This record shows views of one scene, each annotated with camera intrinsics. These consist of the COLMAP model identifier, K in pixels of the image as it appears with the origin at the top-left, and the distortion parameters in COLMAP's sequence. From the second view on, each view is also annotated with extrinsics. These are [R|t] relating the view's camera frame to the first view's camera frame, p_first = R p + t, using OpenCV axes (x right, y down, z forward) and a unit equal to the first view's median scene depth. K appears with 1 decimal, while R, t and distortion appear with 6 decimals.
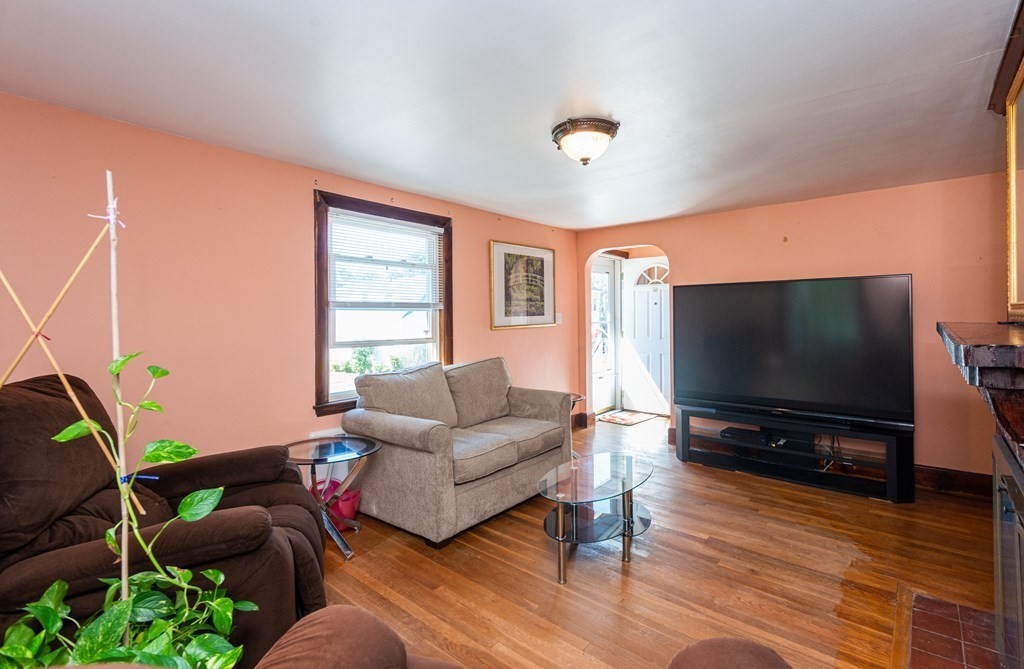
lens RADIAL K [[483.5, 0, 515.1], [0, 483.5, 318.8], [0, 0, 1]] dist [0.000042, -0.000011]
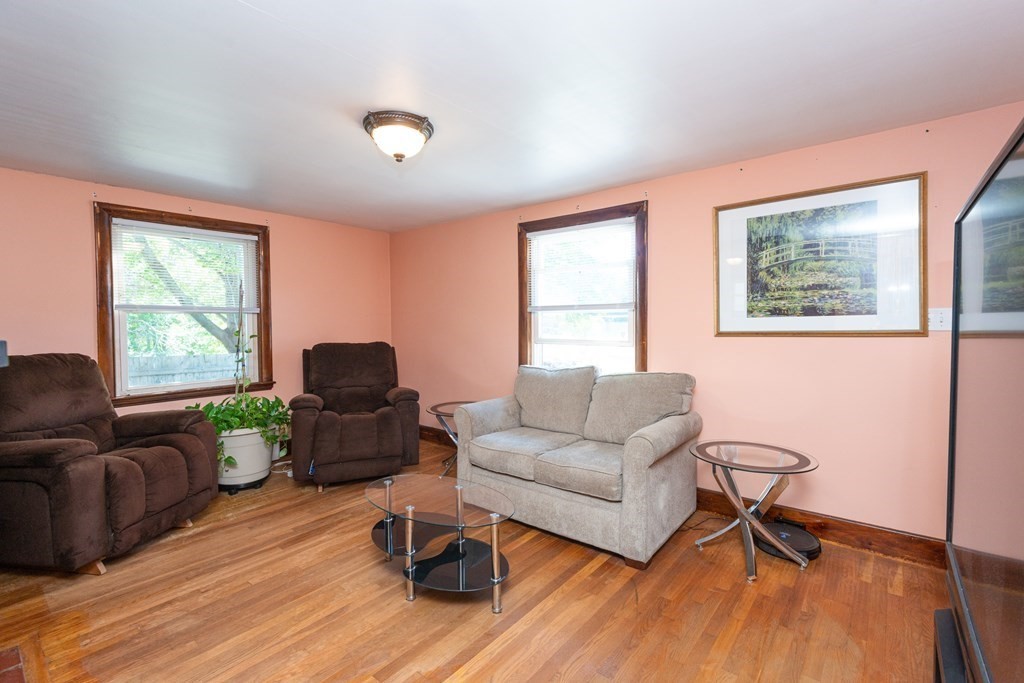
lens RADIAL K [[450.5, 0, 512.0], [0, 450.5, 341.5], [0, 0, 1]] dist [0.000694, -0.000028]
pose [[0.020796, 0.049791, -0.998543, 0.673642], [0.003843, 0.998748, 0.049881, -0.003283], [0.999776, -0.004875, 0.020579, 0.766142]]
